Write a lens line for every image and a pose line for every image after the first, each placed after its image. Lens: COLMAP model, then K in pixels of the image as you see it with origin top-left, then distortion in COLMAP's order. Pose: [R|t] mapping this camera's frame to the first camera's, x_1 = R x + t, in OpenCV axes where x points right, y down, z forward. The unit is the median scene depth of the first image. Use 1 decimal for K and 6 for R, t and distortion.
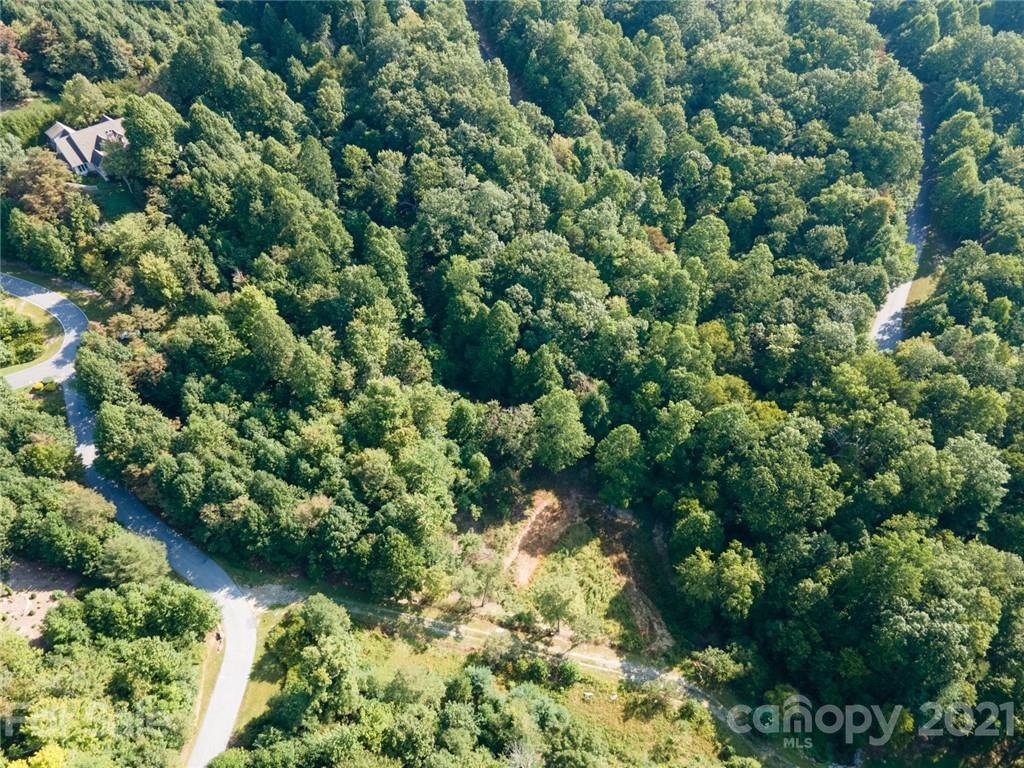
lens RADIAL K [[751.2, 0, 514.1], [0, 751.2, 382.2], [0, 0, 1]] dist [0.032909, 0.002868]
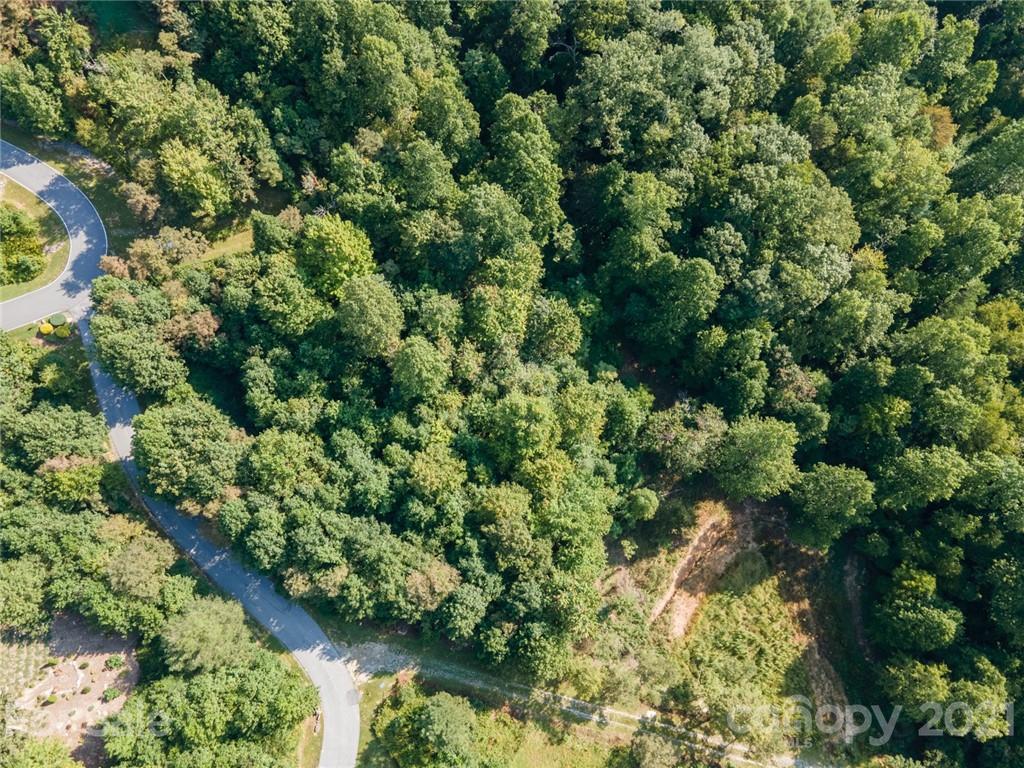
lens RADIAL K [[751.2, 0, 514.1], [0, 751.2, 382.2], [0, 0, 1]] dist [0.032909, 0.002868]
pose [[0.994590, 0.099961, -0.028246, -0.157983], [-0.078948, 0.904151, 0.419855, -0.285696], [0.067508, -0.415354, 0.907152, 0.353418]]
